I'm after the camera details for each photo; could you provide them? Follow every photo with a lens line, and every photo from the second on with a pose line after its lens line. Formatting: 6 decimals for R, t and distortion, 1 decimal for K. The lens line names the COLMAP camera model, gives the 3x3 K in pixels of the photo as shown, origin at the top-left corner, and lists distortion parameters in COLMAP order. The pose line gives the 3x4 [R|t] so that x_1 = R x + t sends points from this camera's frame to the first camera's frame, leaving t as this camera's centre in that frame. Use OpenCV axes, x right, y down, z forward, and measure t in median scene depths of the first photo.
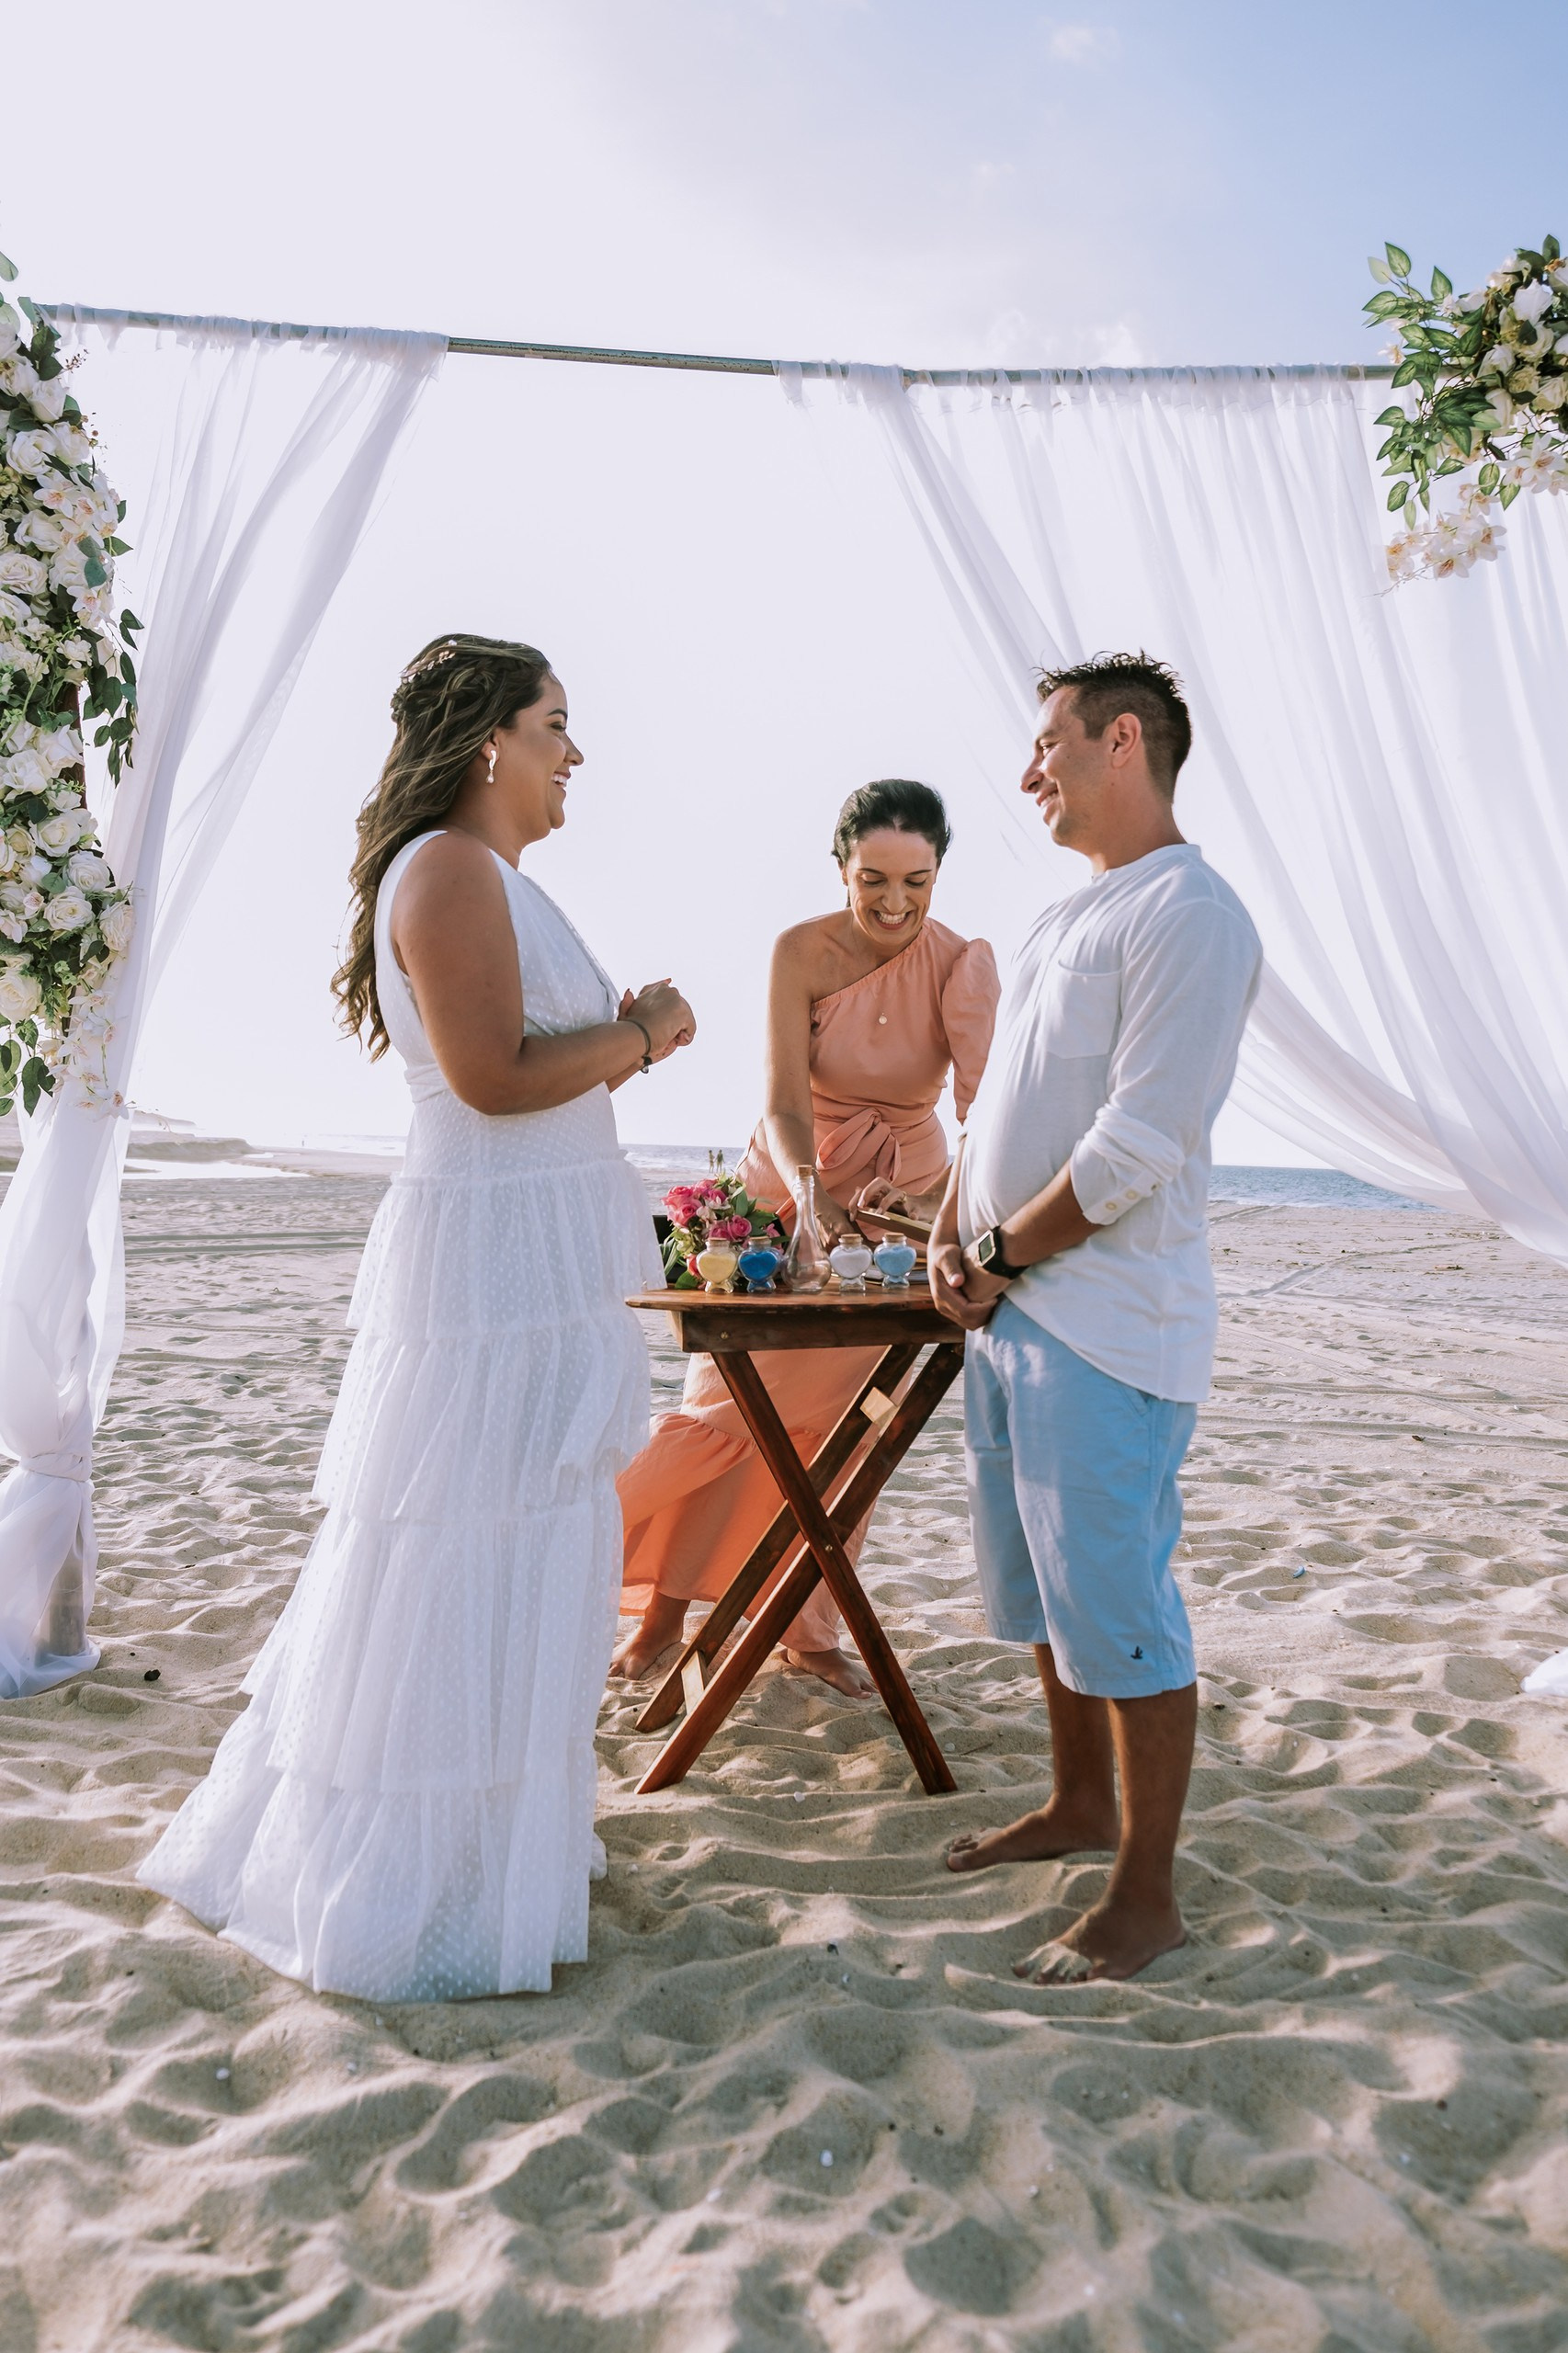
lens RADIAL K [[2009.5, 0, 772.2], [0, 2009.5, 1141.7], [0, 0, 1]] dist [0.007501, 0.006541]
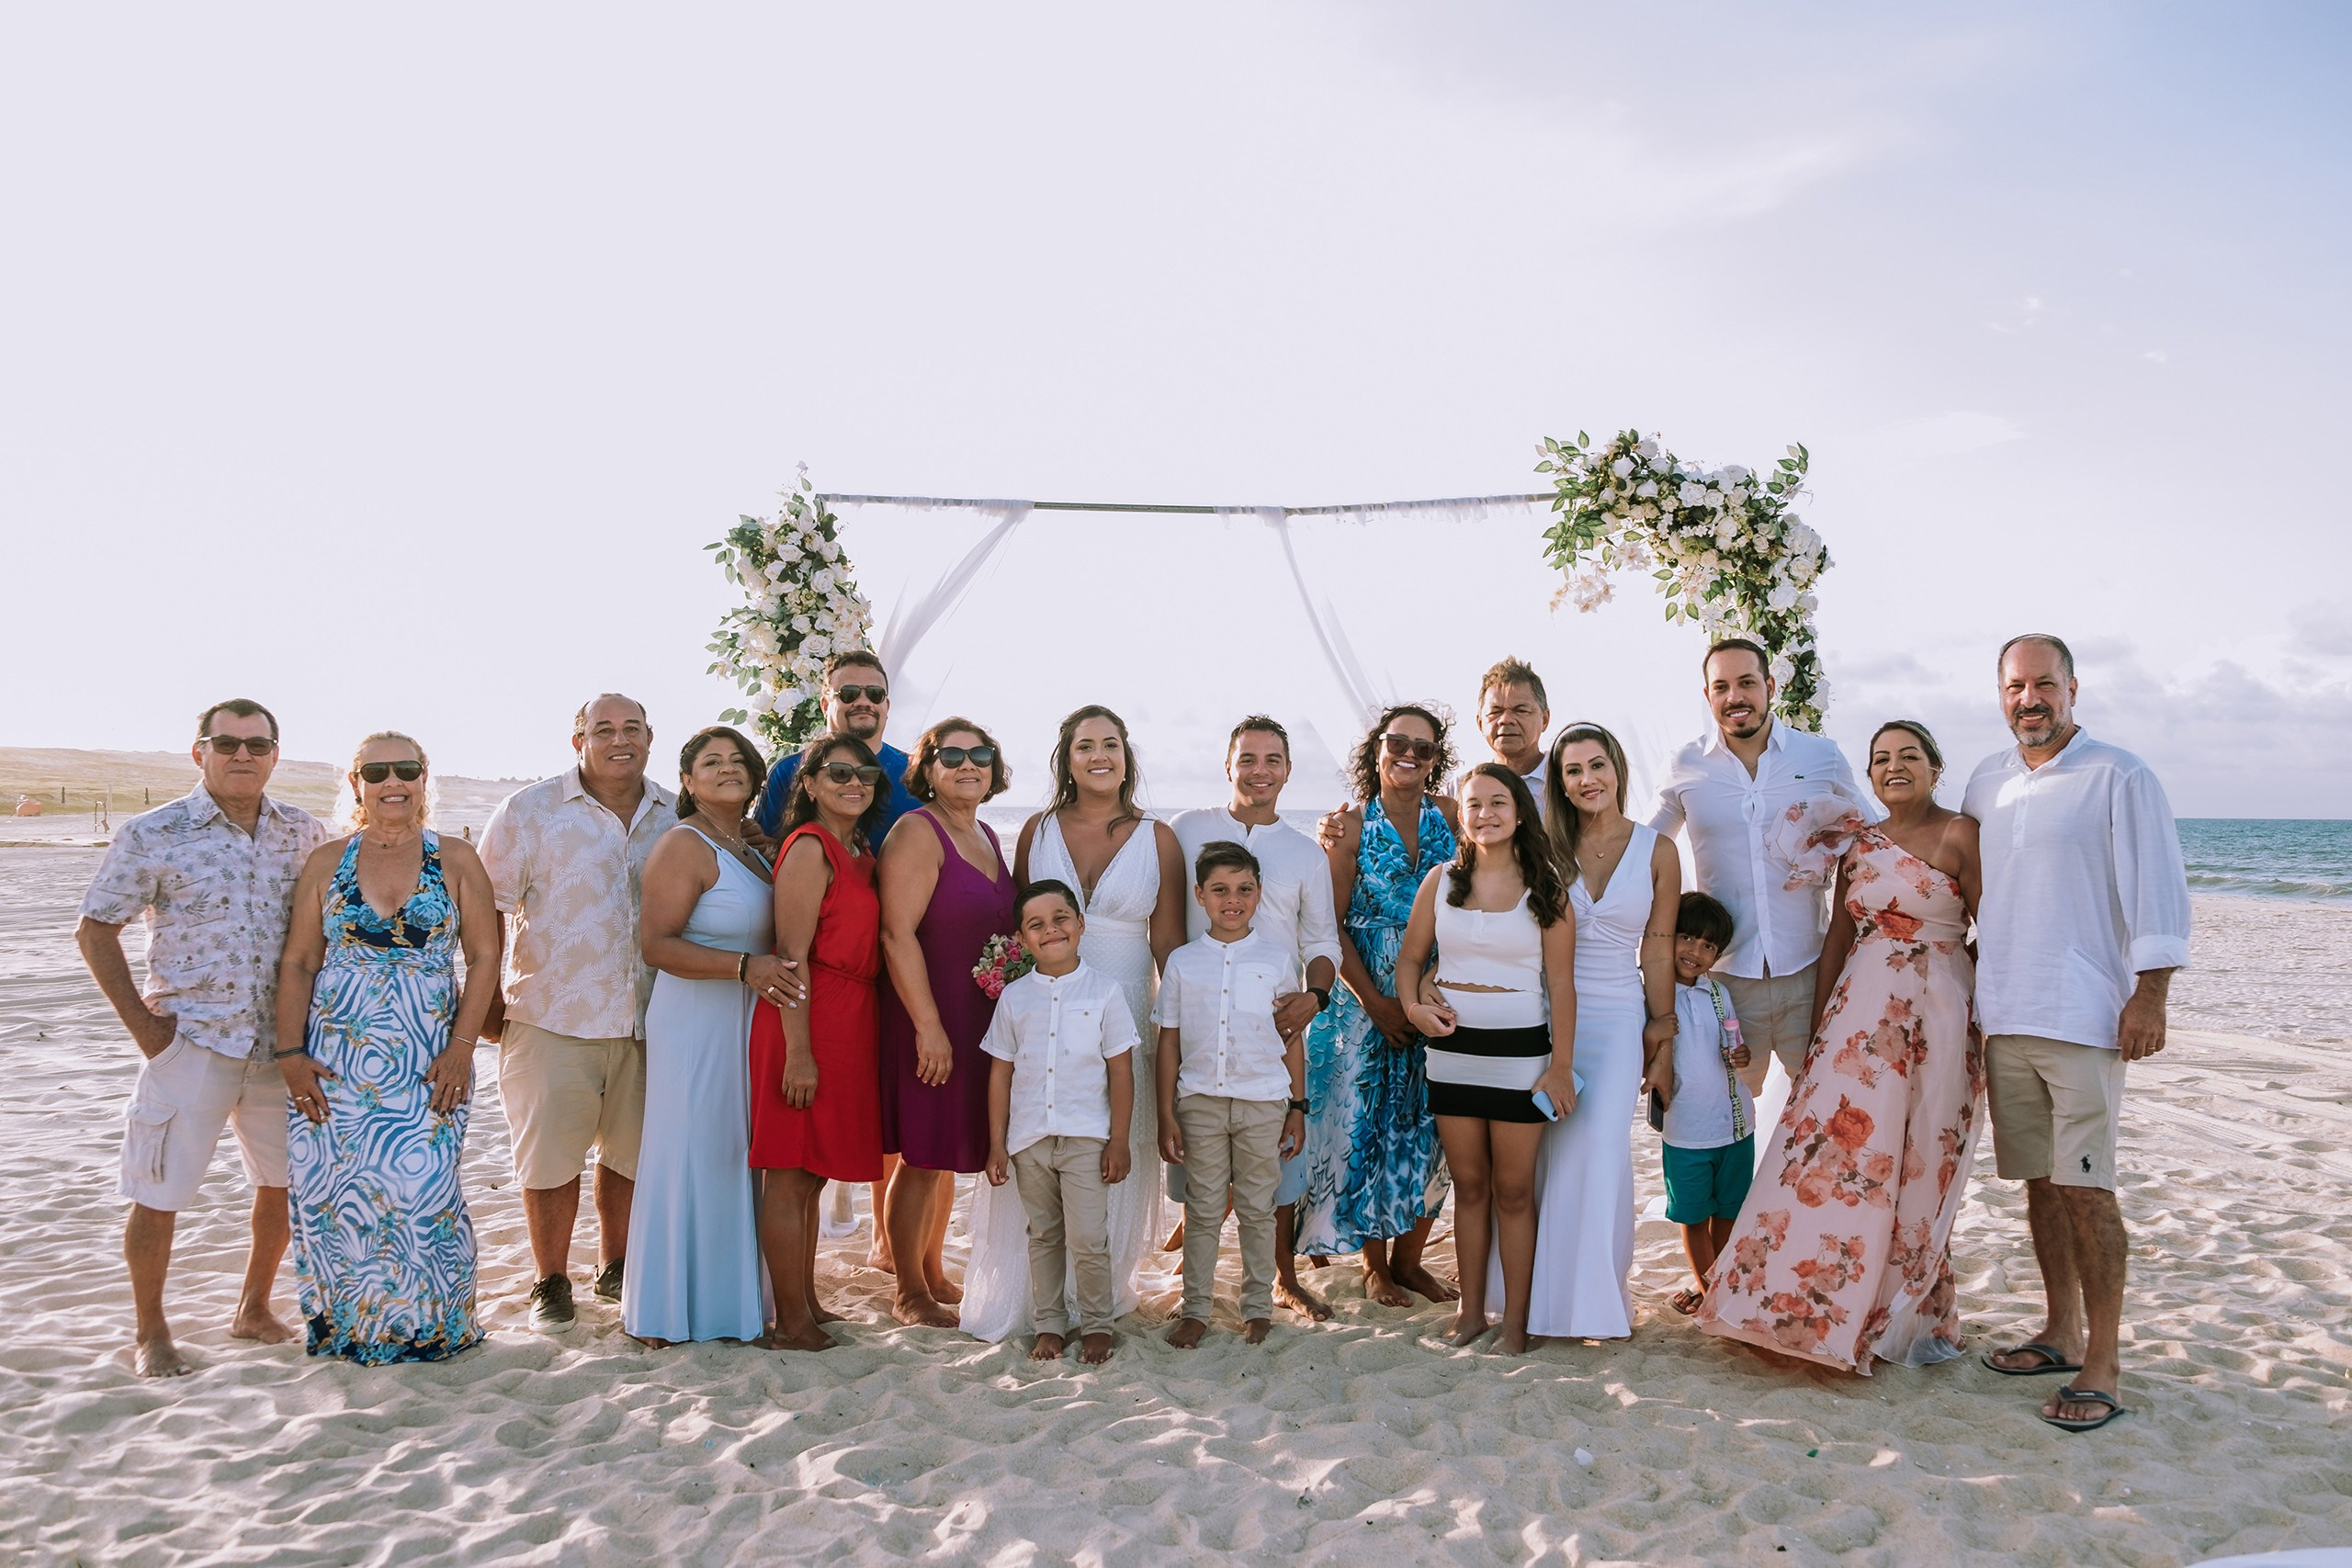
lens RADIAL K [[1865.7, 0, 1201.6], [0, 1865.7, 785.1], [0, 0, 1]] dist [-0.041284, -0.000484]
pose [[0.999539, -0.024582, 0.017847, -0.046347], [0.024749, 0.999652, -0.009177, -0.118199], [-0.017615, 0.009614, 0.999799, -0.685883]]
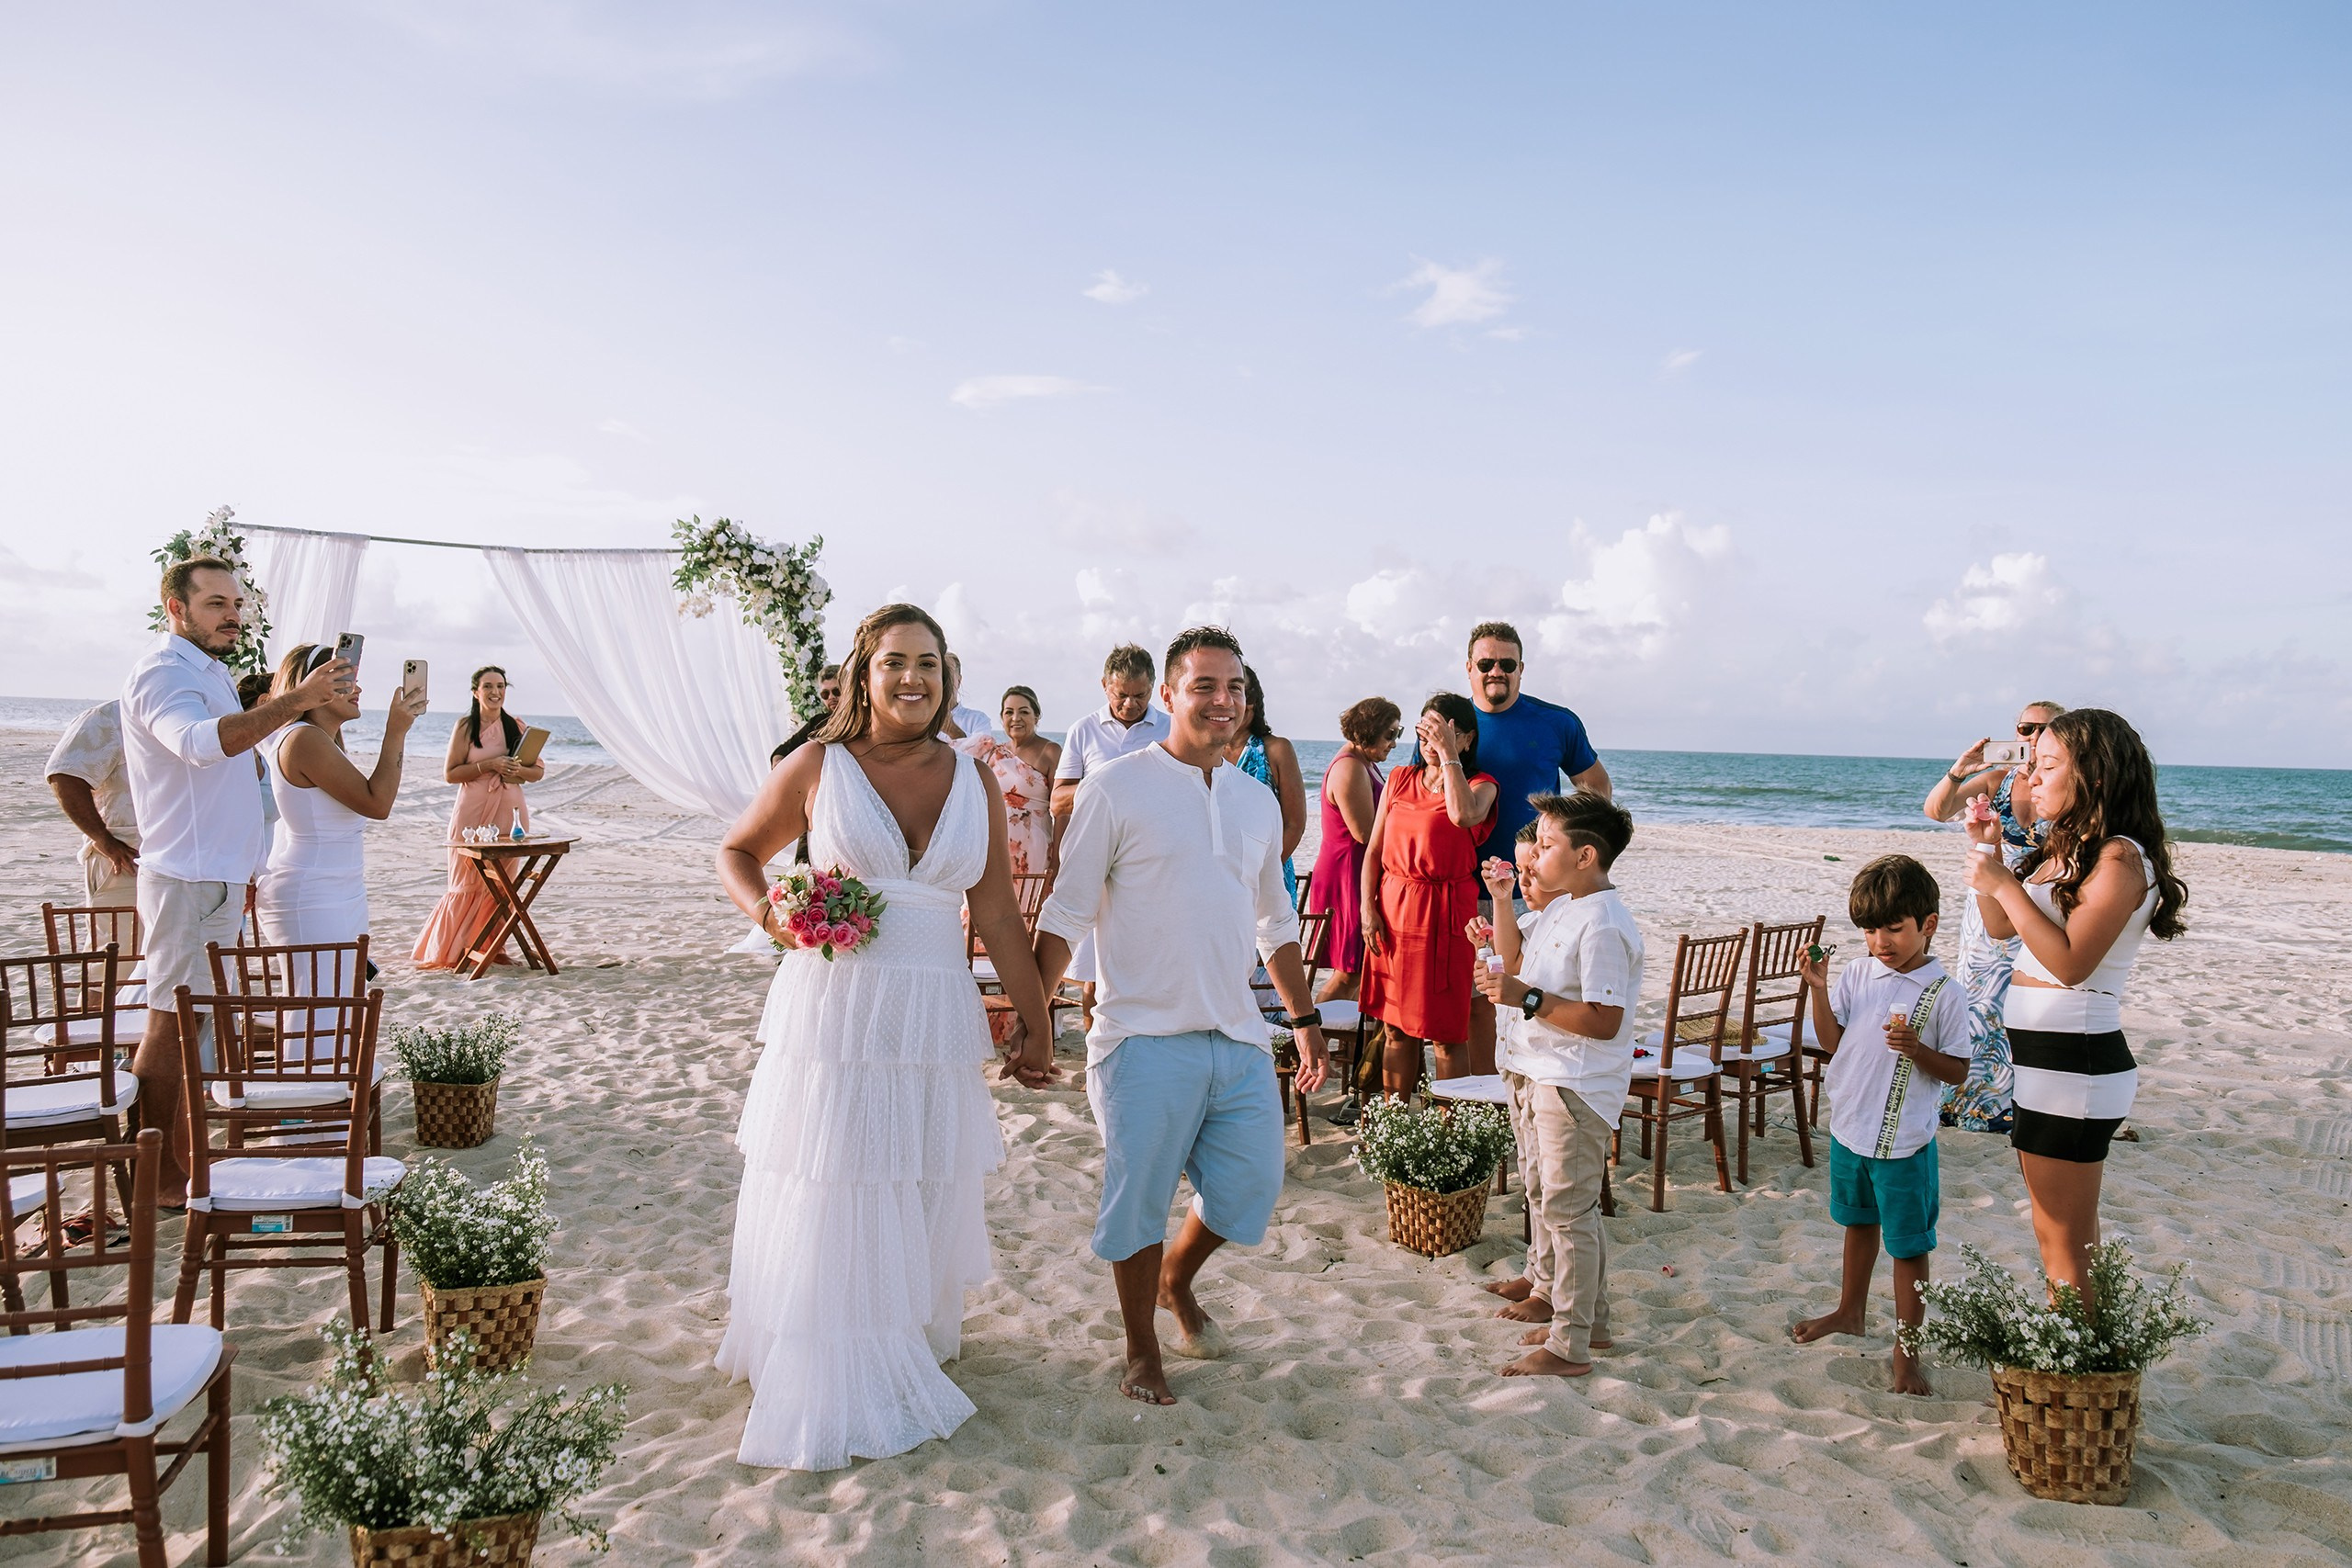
lens RADIAL K [[1811.2, 0, 1224.8], [0, 1811.2, 797.1], [0, 0, 1]] dist [-0.036752, 0.069927]
pose [[0.855521, -0.025021, 0.517164, -0.462567], [-0.002862, 0.998588, 0.053046, -0.149435], [-0.517761, -0.046862, 0.854241, -1.984871]]
